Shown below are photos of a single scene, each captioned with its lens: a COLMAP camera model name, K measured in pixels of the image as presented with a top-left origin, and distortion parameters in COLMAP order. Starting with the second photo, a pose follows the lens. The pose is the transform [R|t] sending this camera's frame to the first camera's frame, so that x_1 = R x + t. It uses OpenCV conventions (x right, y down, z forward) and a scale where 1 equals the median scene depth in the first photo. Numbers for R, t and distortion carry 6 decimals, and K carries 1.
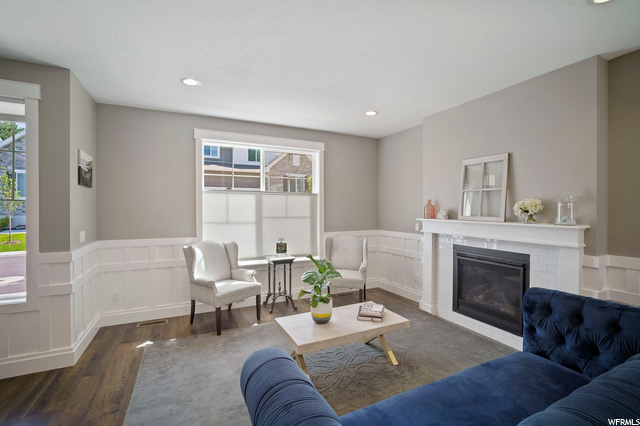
lens RADIAL K [[285.3, 0, 320.0], [0, 285.3, 213.0], [0, 0, 1]] dist [-0.019013, 0.000073]
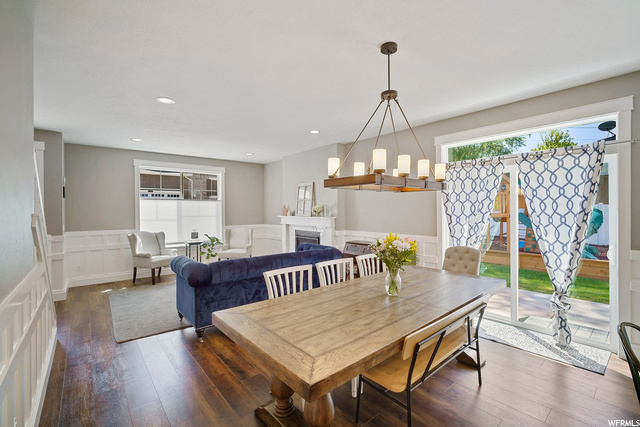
lens RADIAL K [[285.3, 0, 320.0], [0, 285.3, 213.5], [0, 0, 1]] dist [-0.019013, 0.000073]
pose [[0.972419, -0.008024, 0.233104, 0.190754], [0.008636, 0.999961, -0.001605, 0.010759], [-0.233082, 0.003574, 0.972450, -0.761807]]
